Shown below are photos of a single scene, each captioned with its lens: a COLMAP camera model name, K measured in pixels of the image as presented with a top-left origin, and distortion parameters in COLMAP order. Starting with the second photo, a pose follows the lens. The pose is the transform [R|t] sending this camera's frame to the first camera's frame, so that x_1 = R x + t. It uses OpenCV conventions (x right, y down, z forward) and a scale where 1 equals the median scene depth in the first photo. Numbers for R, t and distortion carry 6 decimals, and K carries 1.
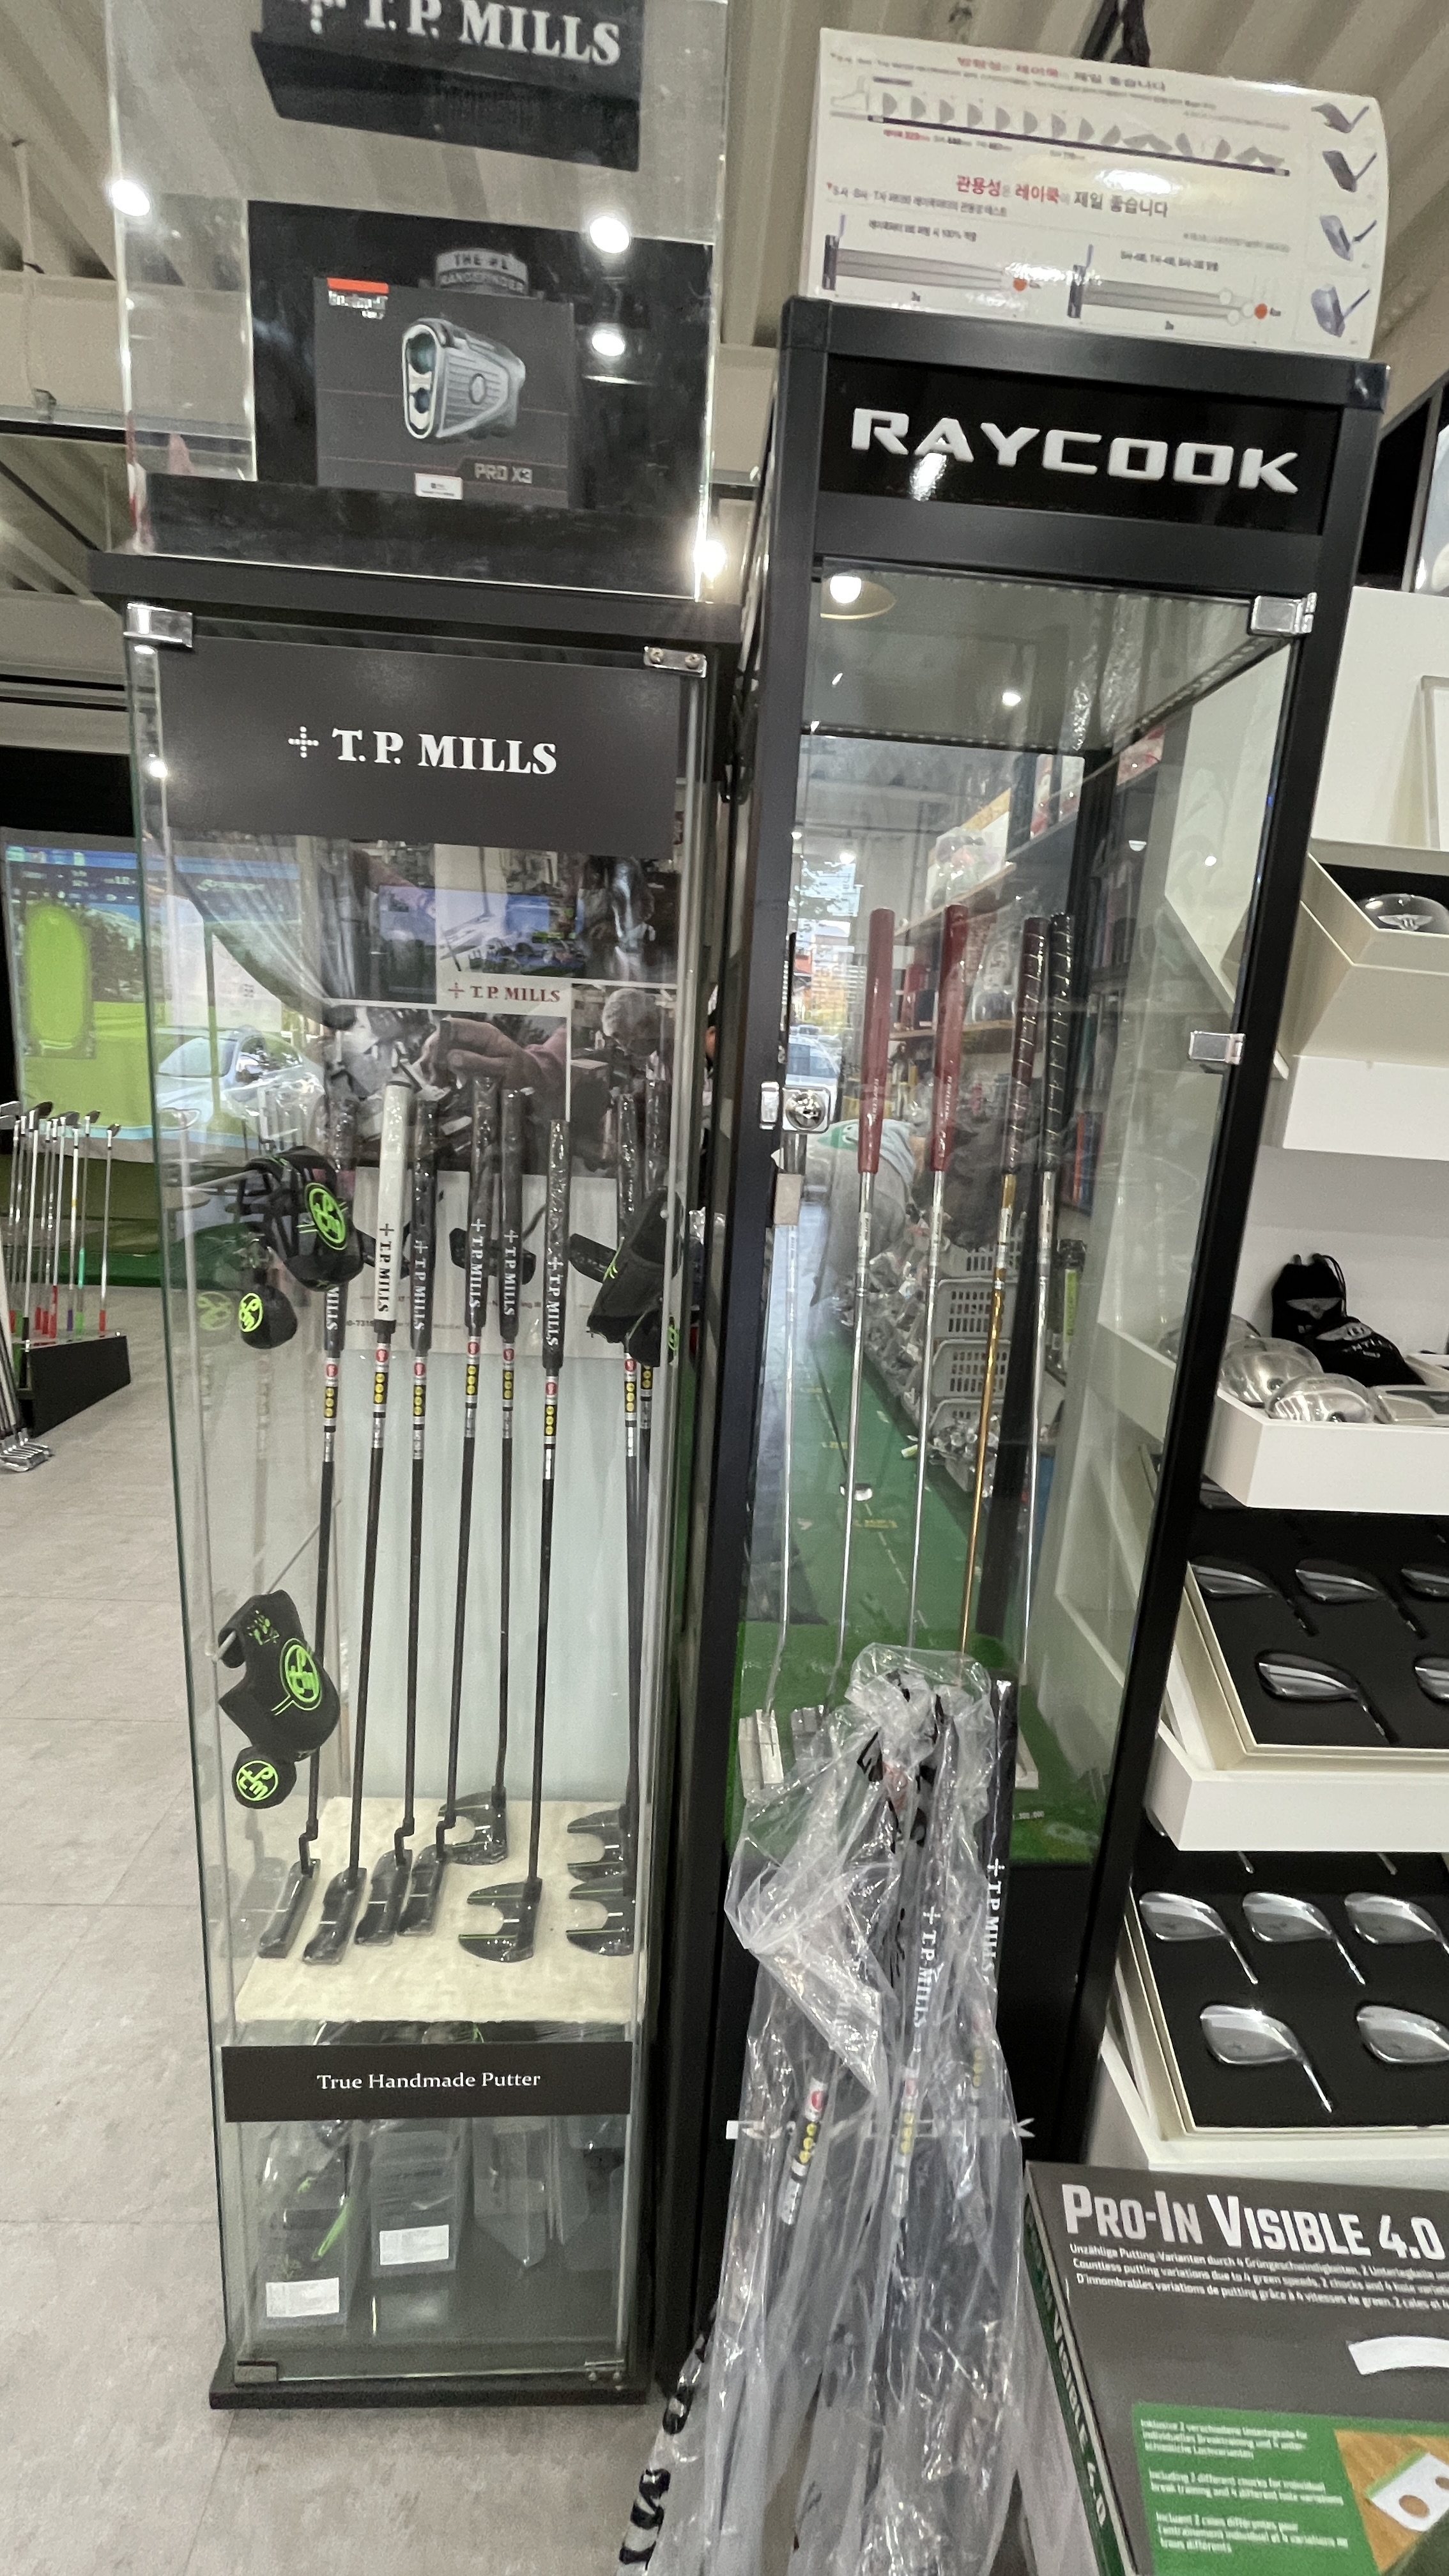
lens RADIAL K [[1051.2, 0, 726.7], [0, 1051.2, 1289.7], [0, 0, 1]] dist [-0.002055, -0.000776]
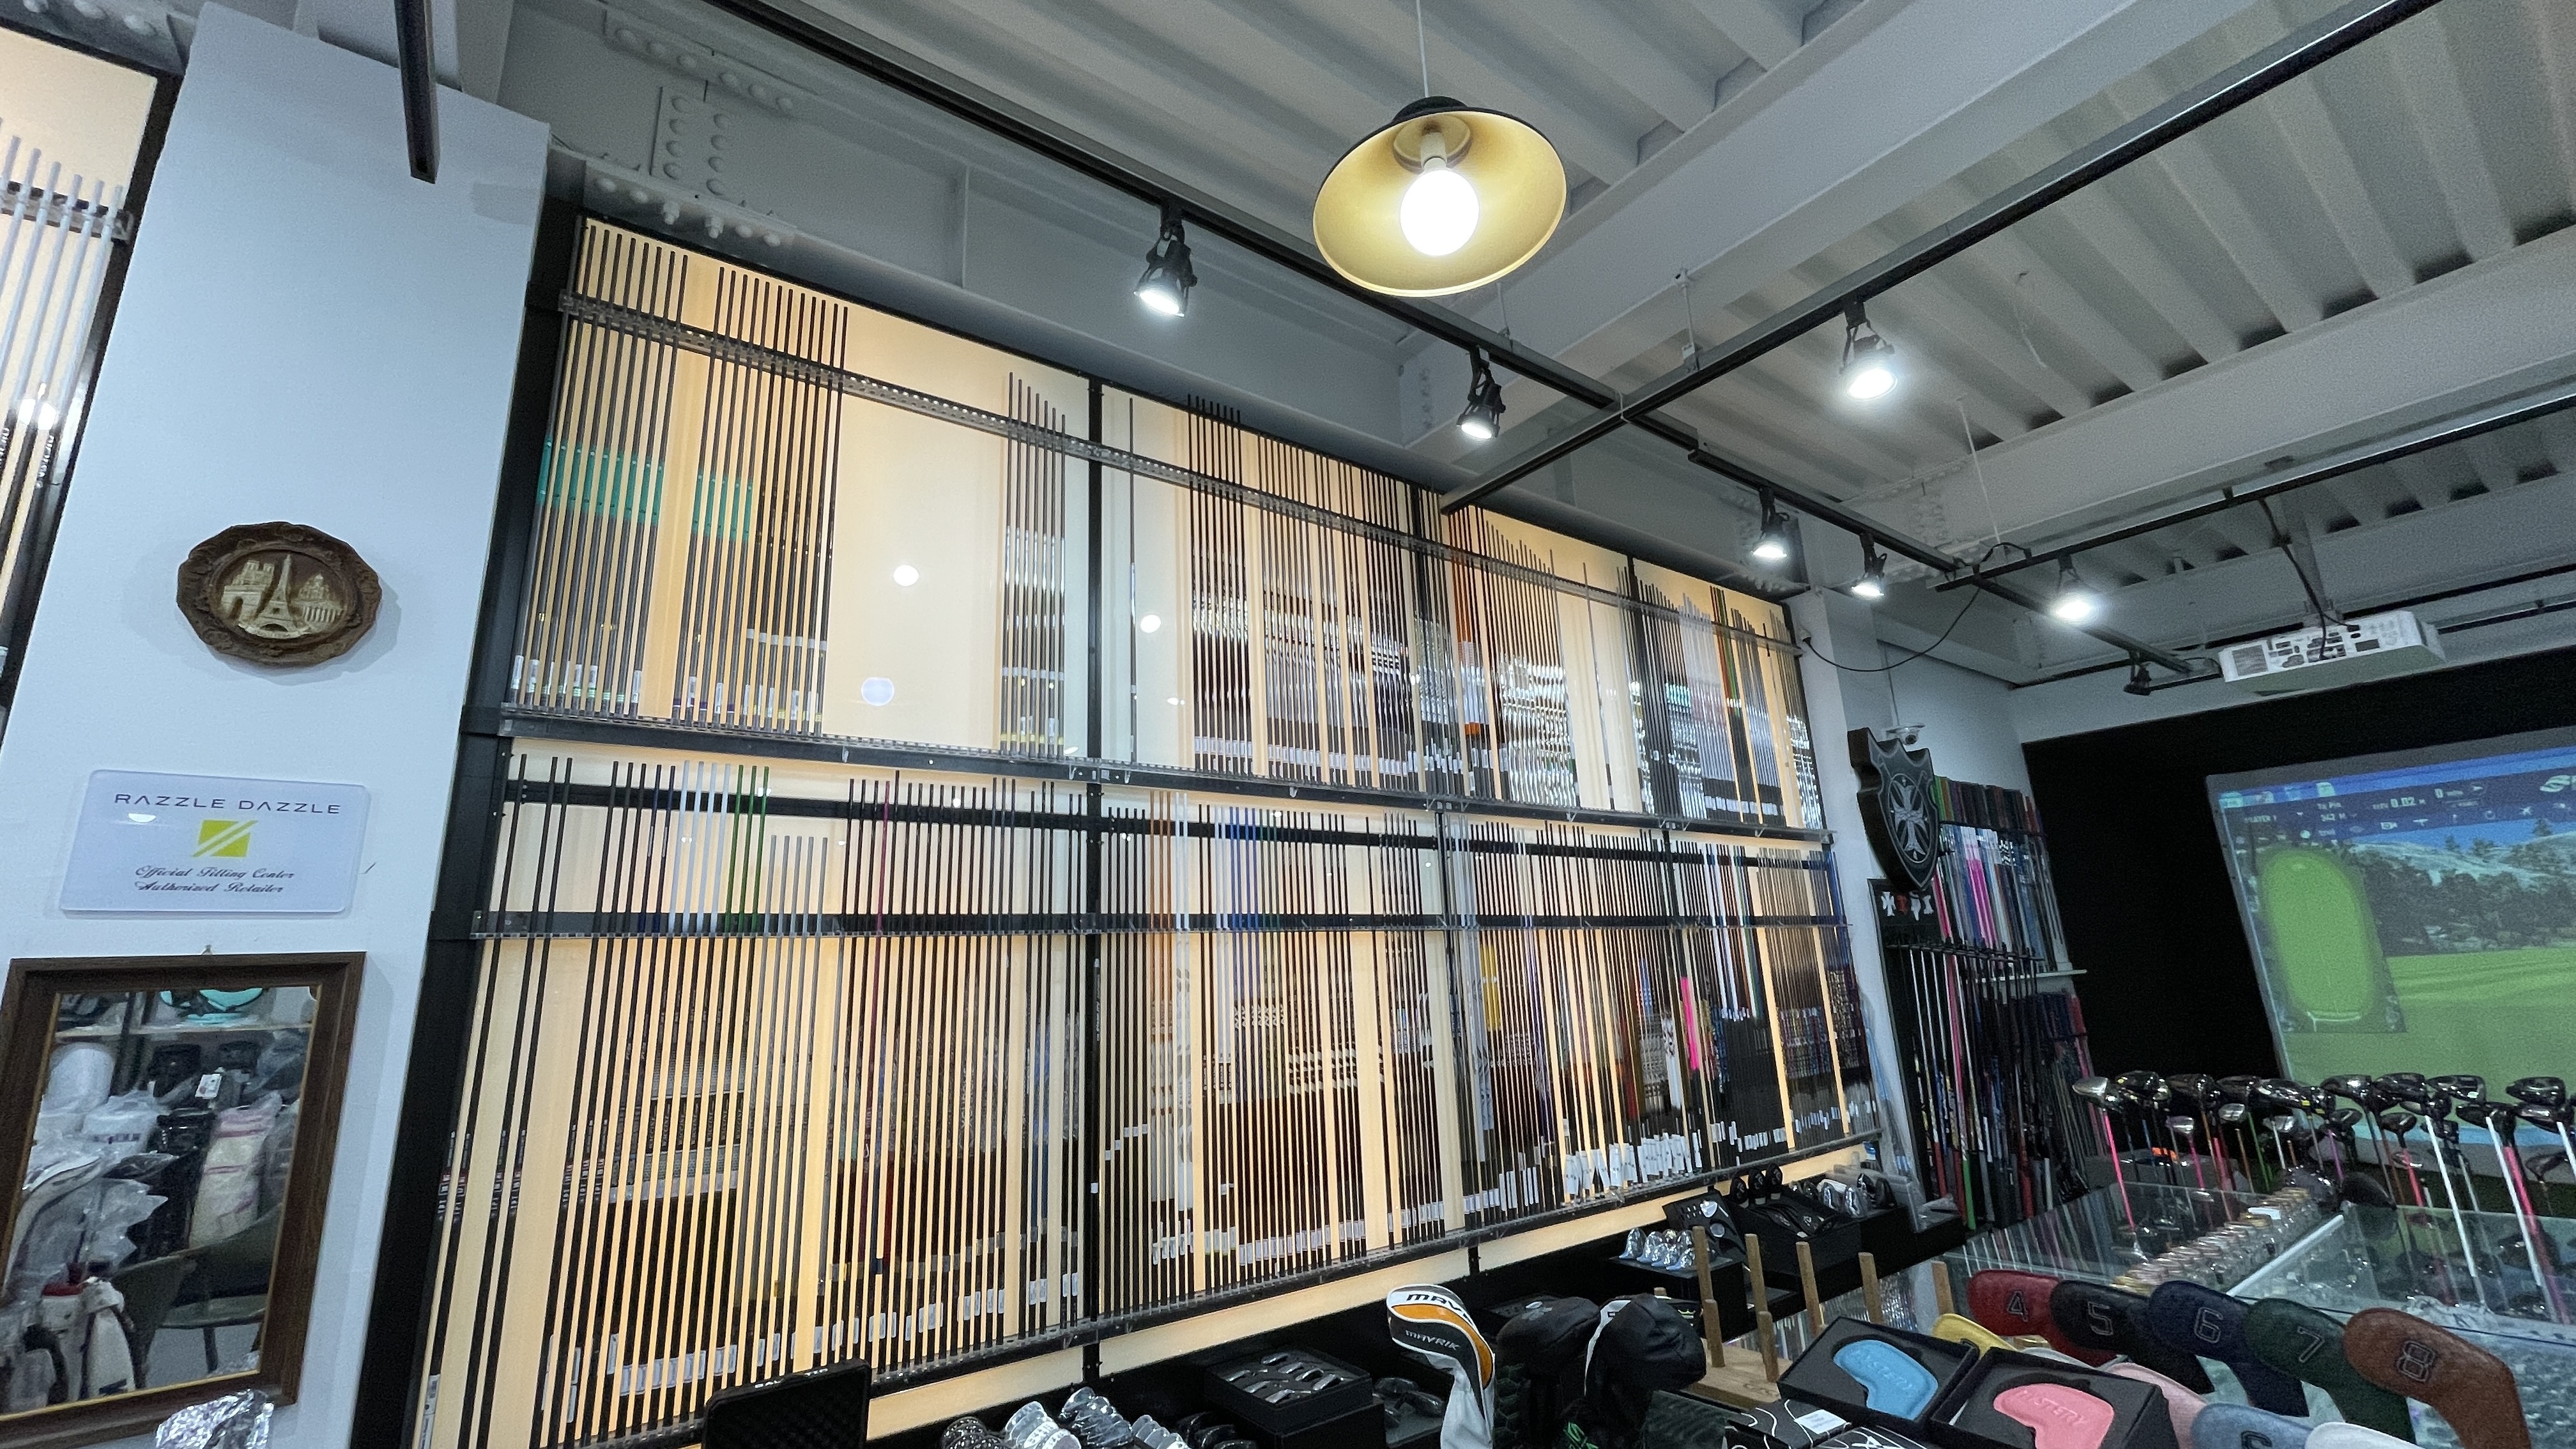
lens RADIAL K [[1051.2, 0, 1274.4], [0, 1051.2, 719.8], [0, 0, 1]] dist [-0.002055, -0.000776]
pose [[0.548534, -0.282392, -0.786998, -0.400180], [-0.102186, 0.911543, -0.398305, -0.041014], [0.829861, 0.298904, 0.471156, -0.108601]]
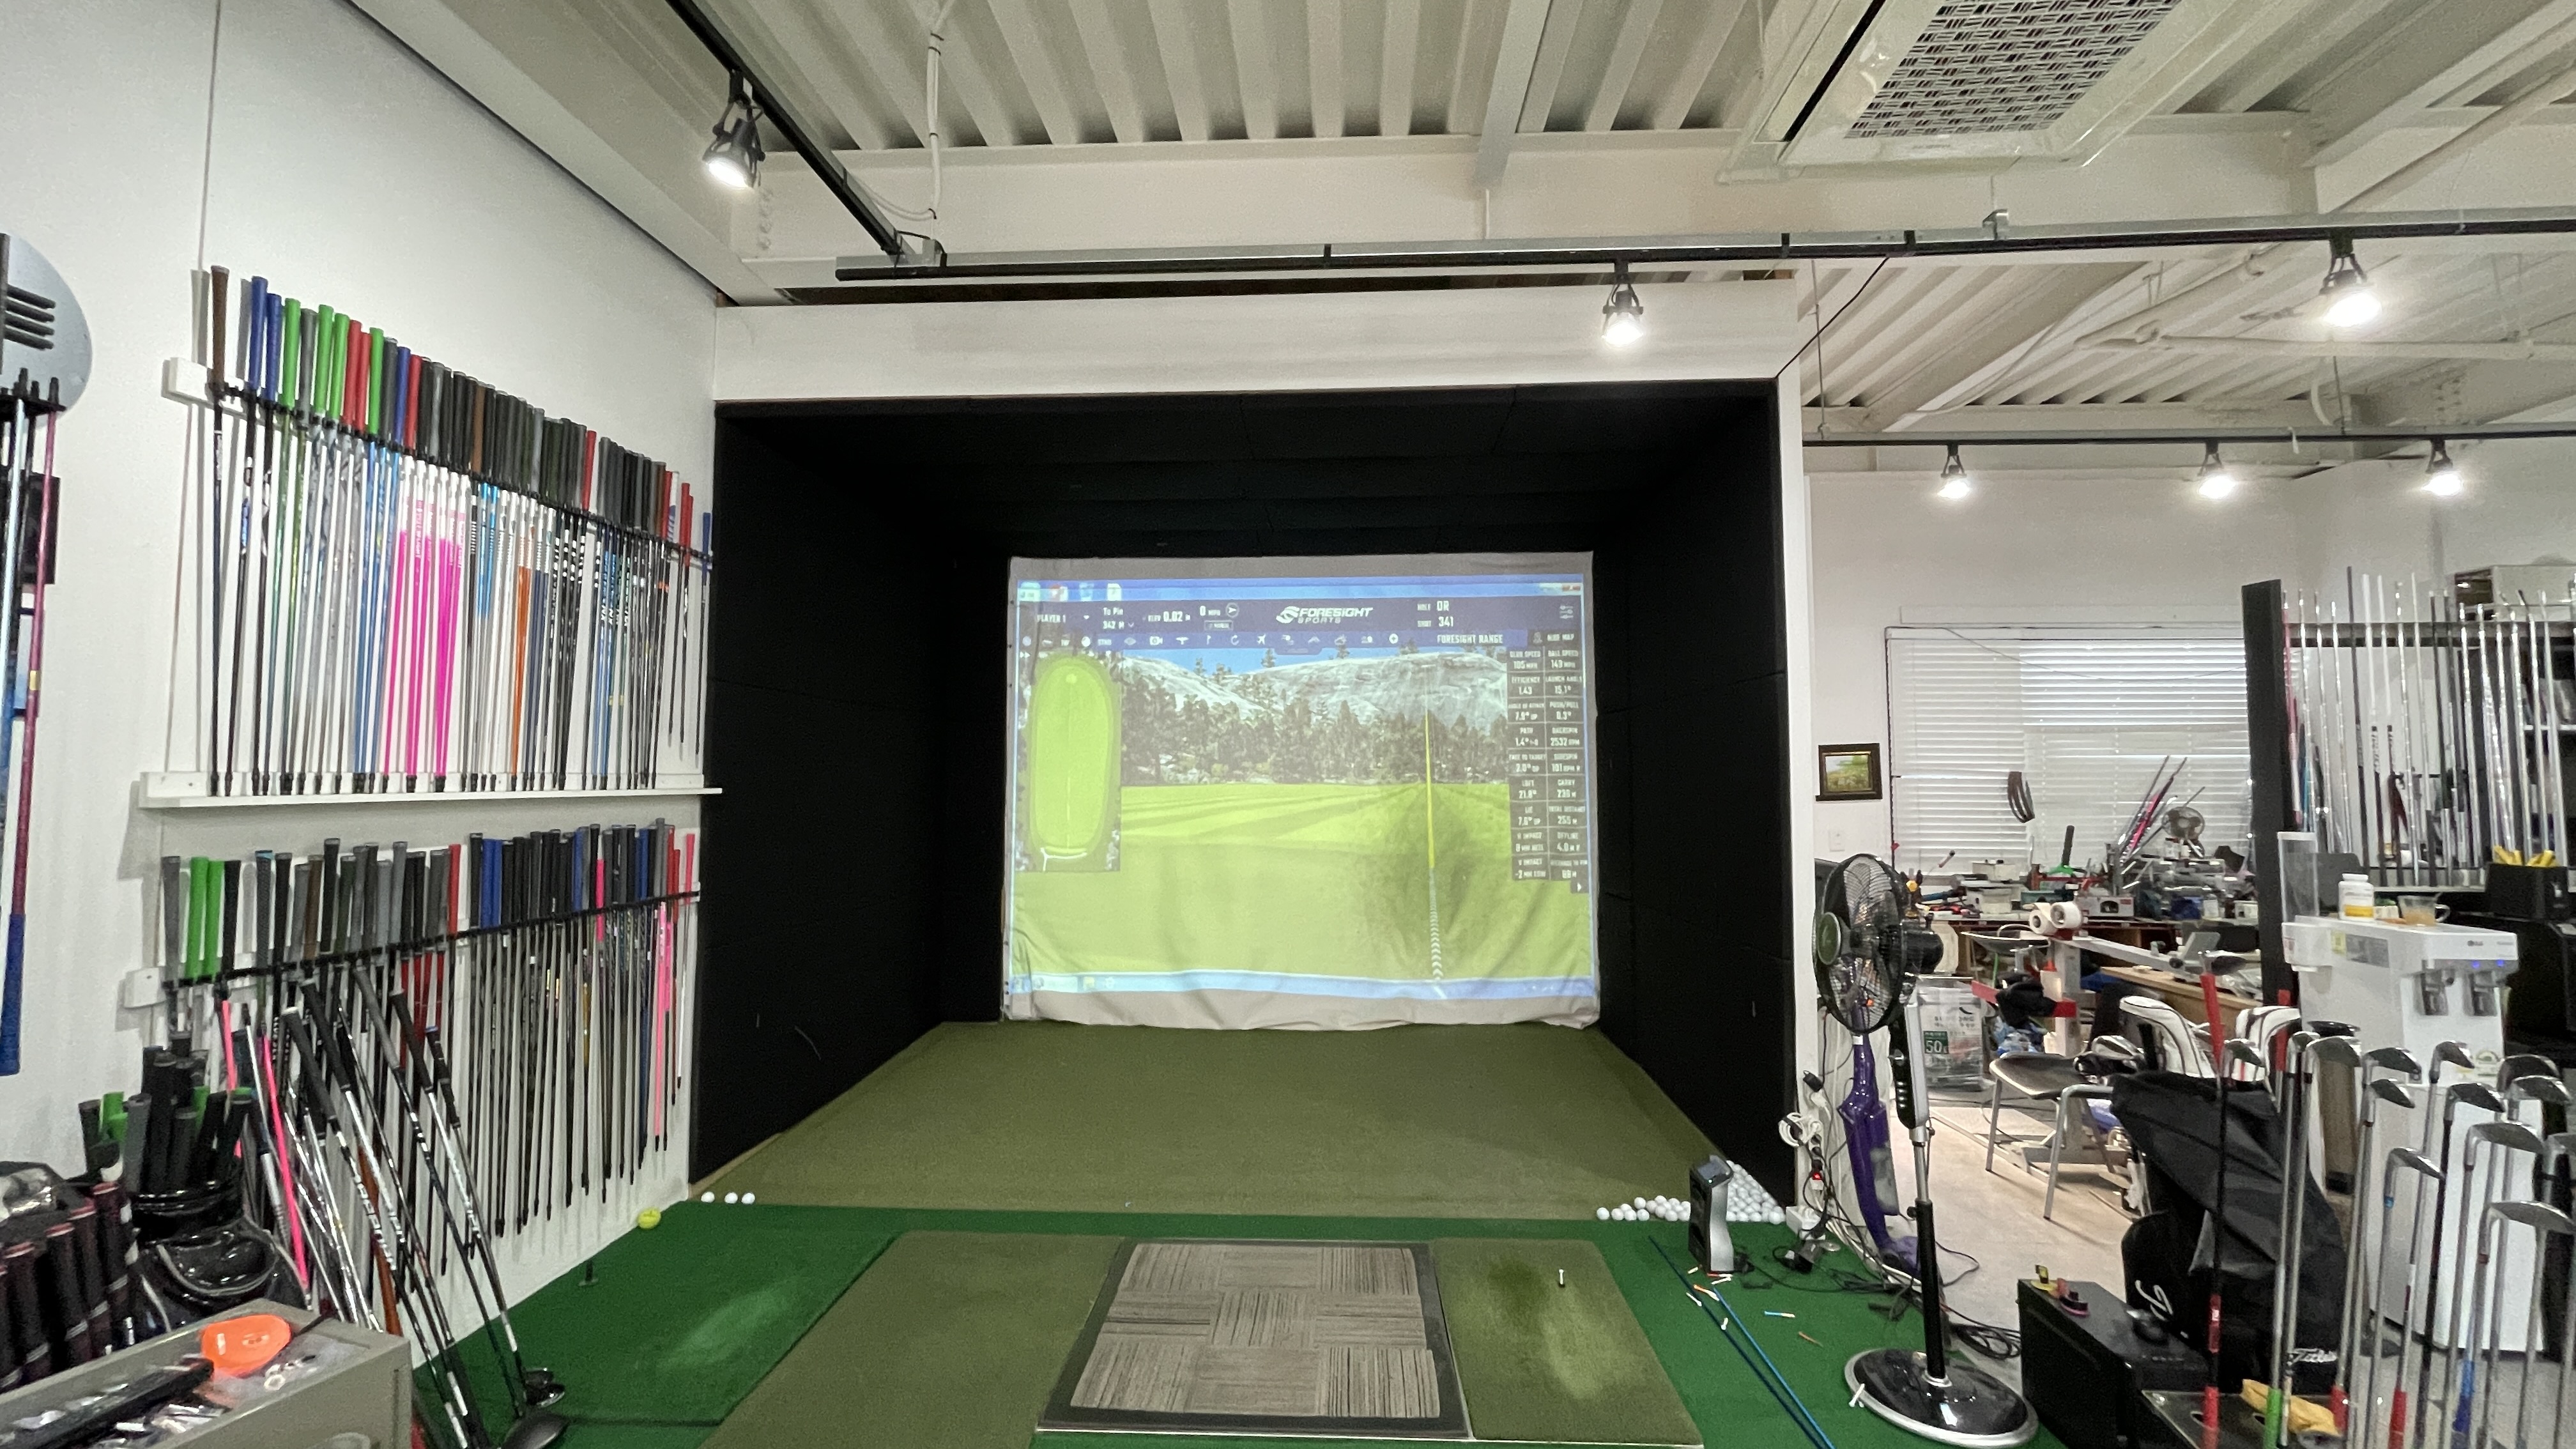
lens RADIAL K [[1051.2, 0, 1278.4], [0, 1051.2, 719.6], [0, 0, 1]] dist [-0.002055, -0.000776]
pose [[0.993563, -0.063153, -0.094041, -0.443051], [0.035792, 0.962662, -0.268328, -0.132726], [0.107476, 0.263235, 0.958726, 0.353066]]
